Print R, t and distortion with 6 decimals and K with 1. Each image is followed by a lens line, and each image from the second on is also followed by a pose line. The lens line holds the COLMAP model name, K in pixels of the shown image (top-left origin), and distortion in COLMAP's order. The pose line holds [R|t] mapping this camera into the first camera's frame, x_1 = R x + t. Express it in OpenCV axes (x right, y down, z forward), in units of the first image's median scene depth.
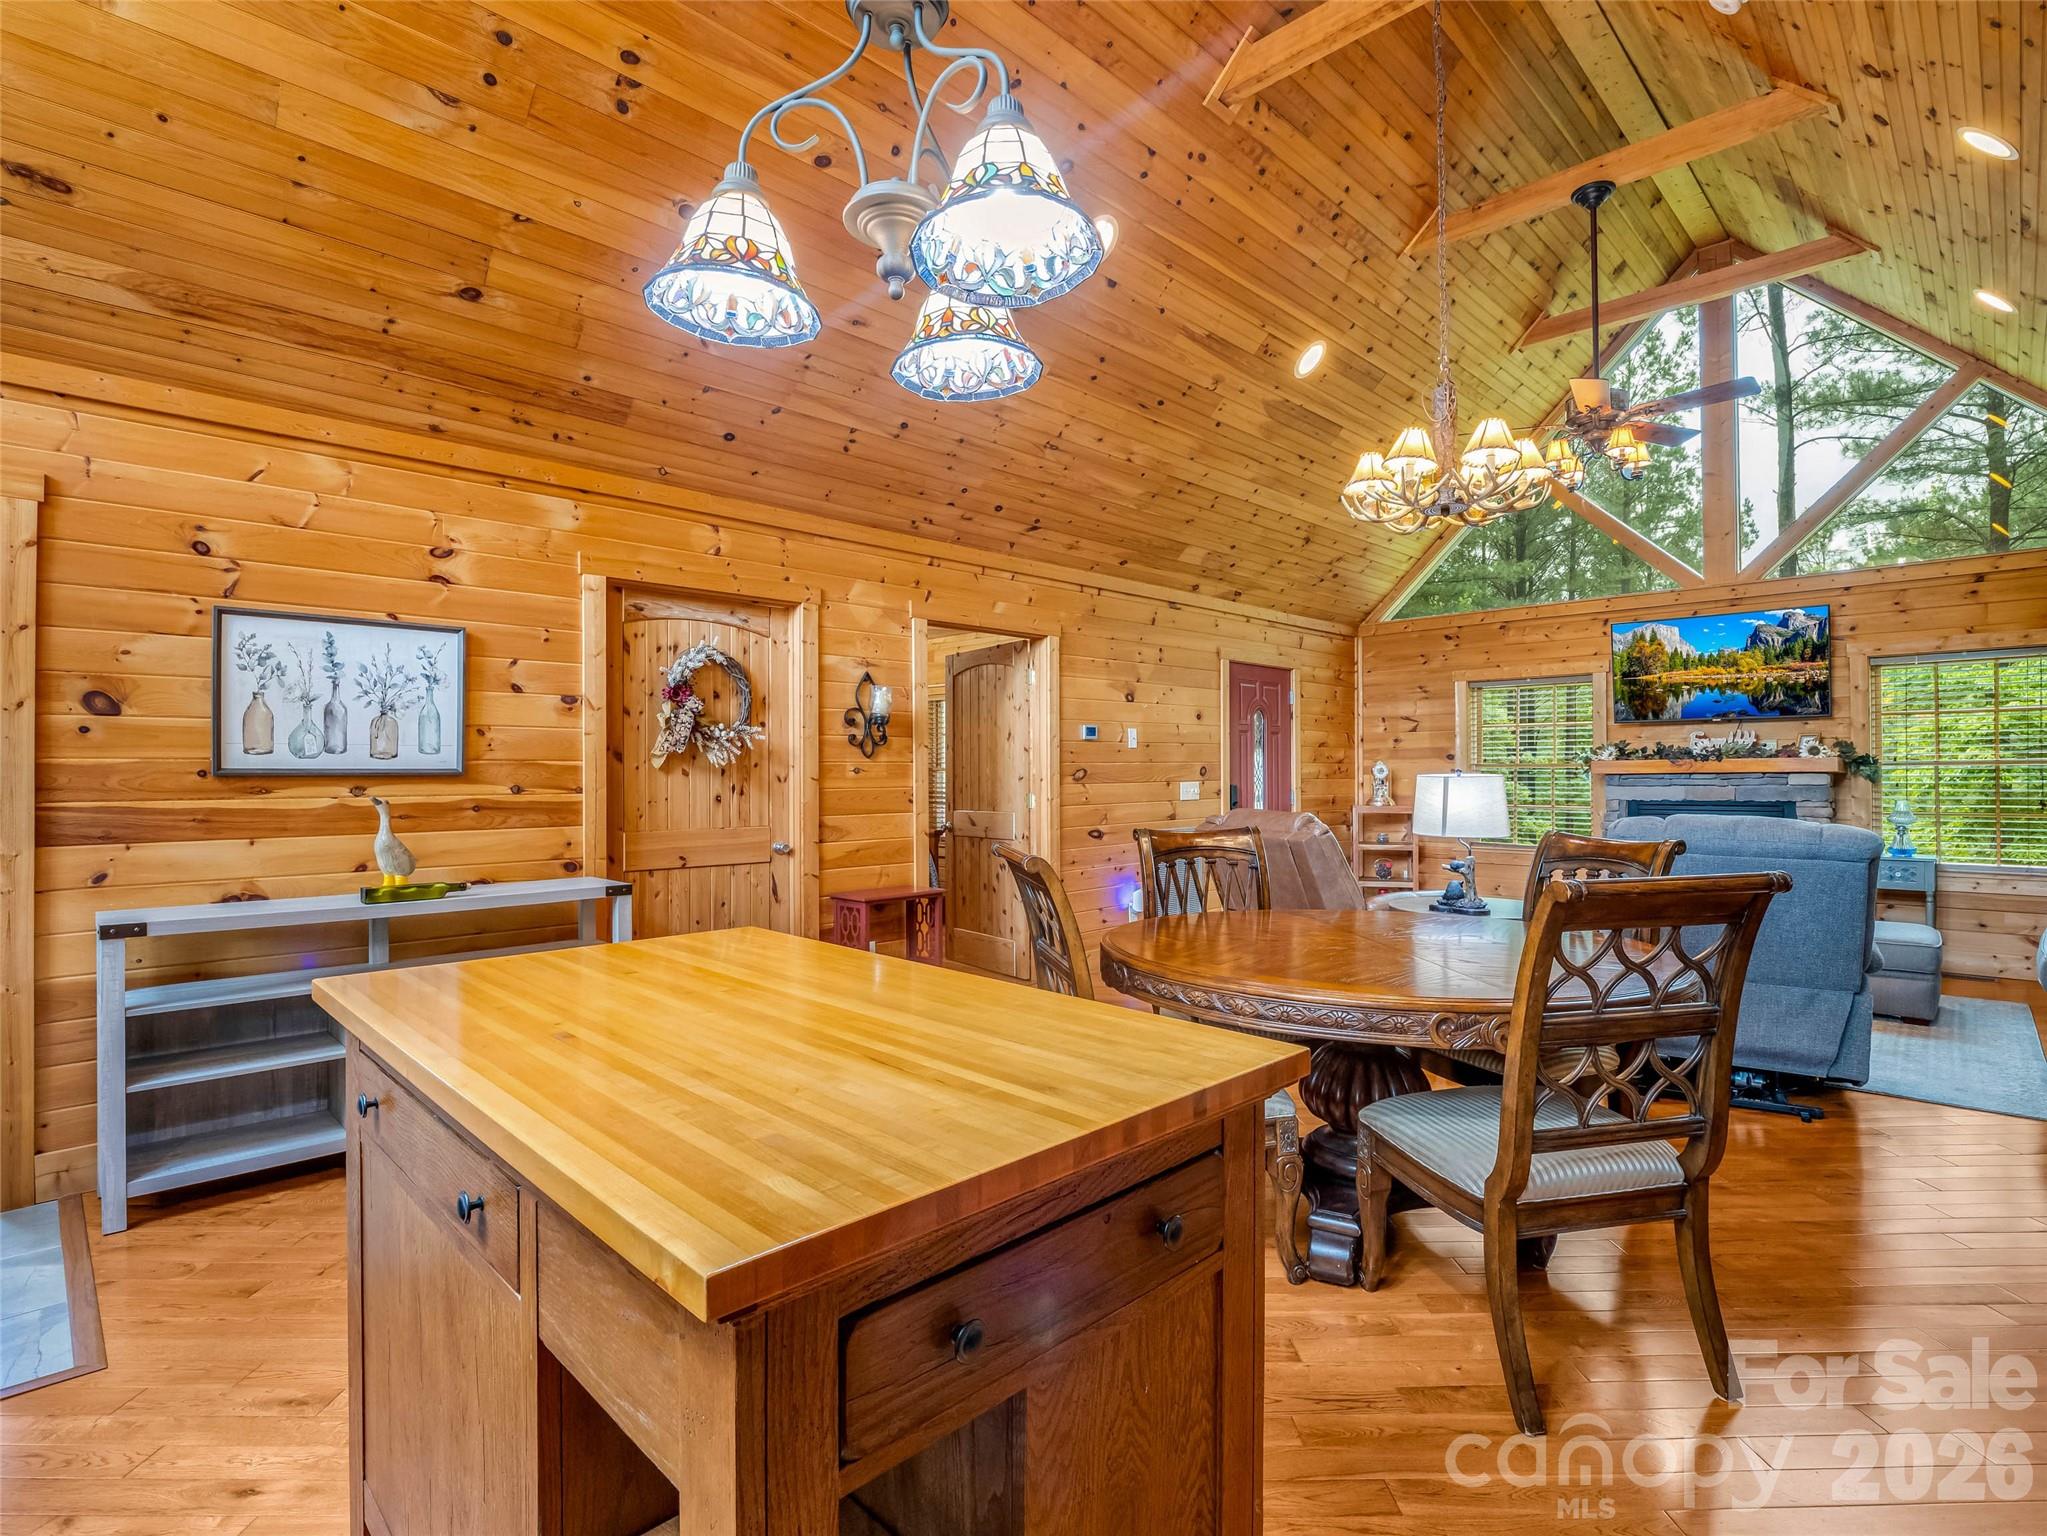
lens RADIAL K [[995.7, 0, 1023.5], [0, 995.7, 768.0], [0, 0, 1]] dist [-0.004505, -0.000262]
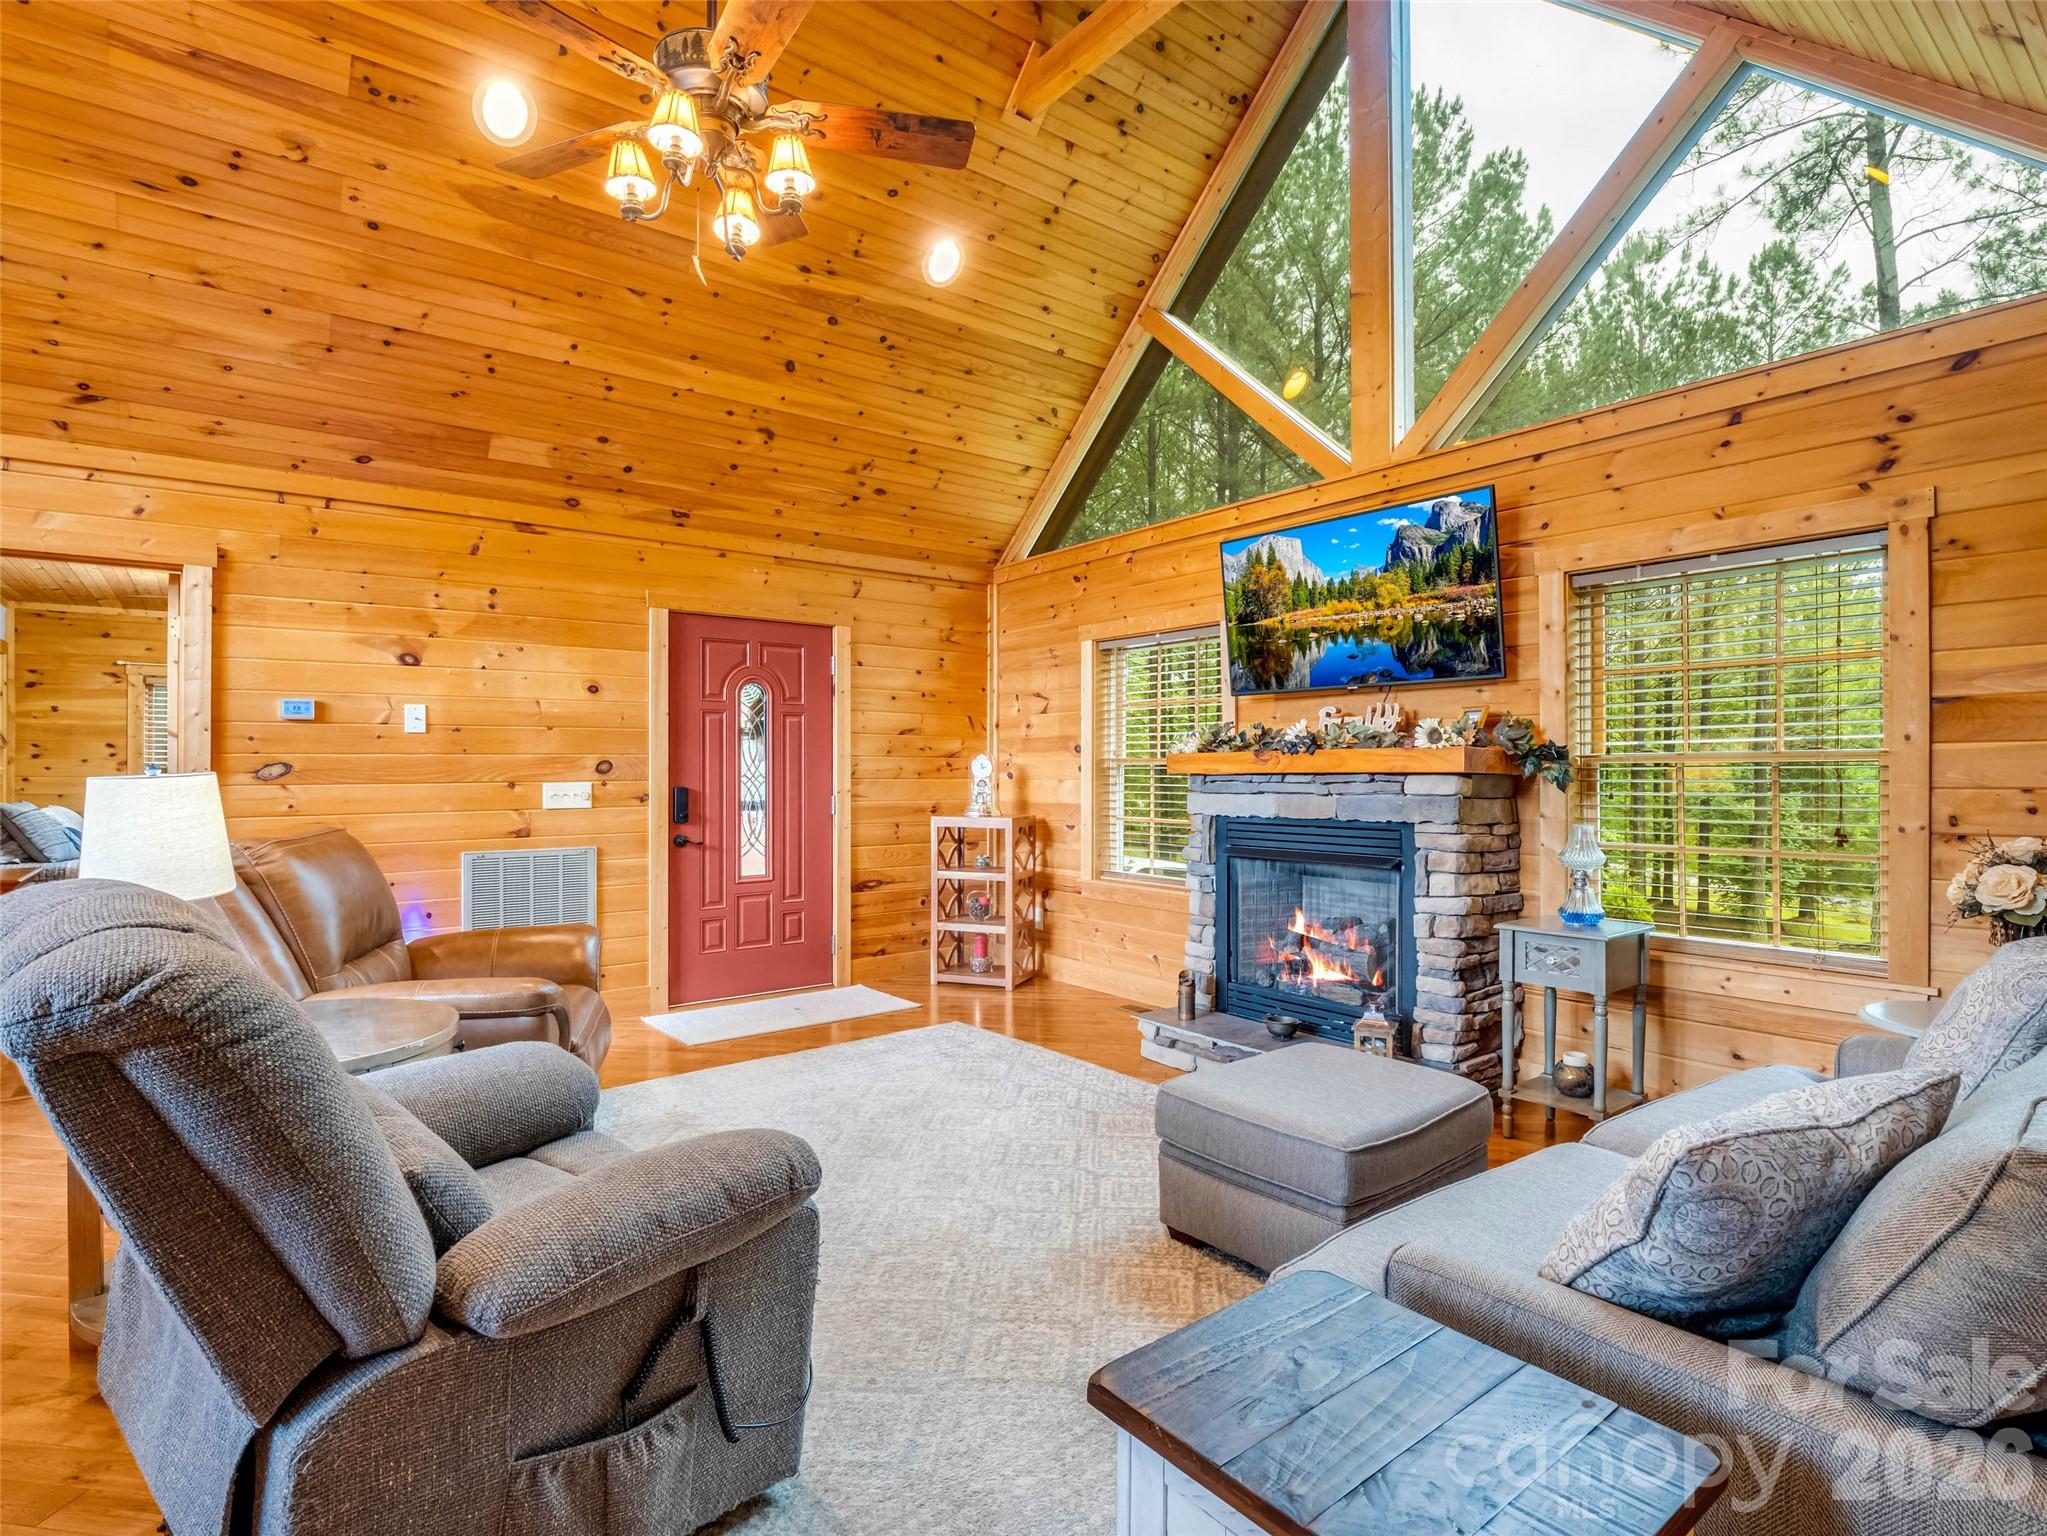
lens RADIAL K [[1023.4, 0, 940.4], [0, 1023.4, 758.8], [0, 0, 1]] dist [-0.002307, -0.006279]
pose [[0.988912, 0.002389, -0.148484, 0.539662], [-0.003304, 0.999977, -0.005915, 0.000770], [0.148466, 0.006340, 0.988897, 0.336333]]
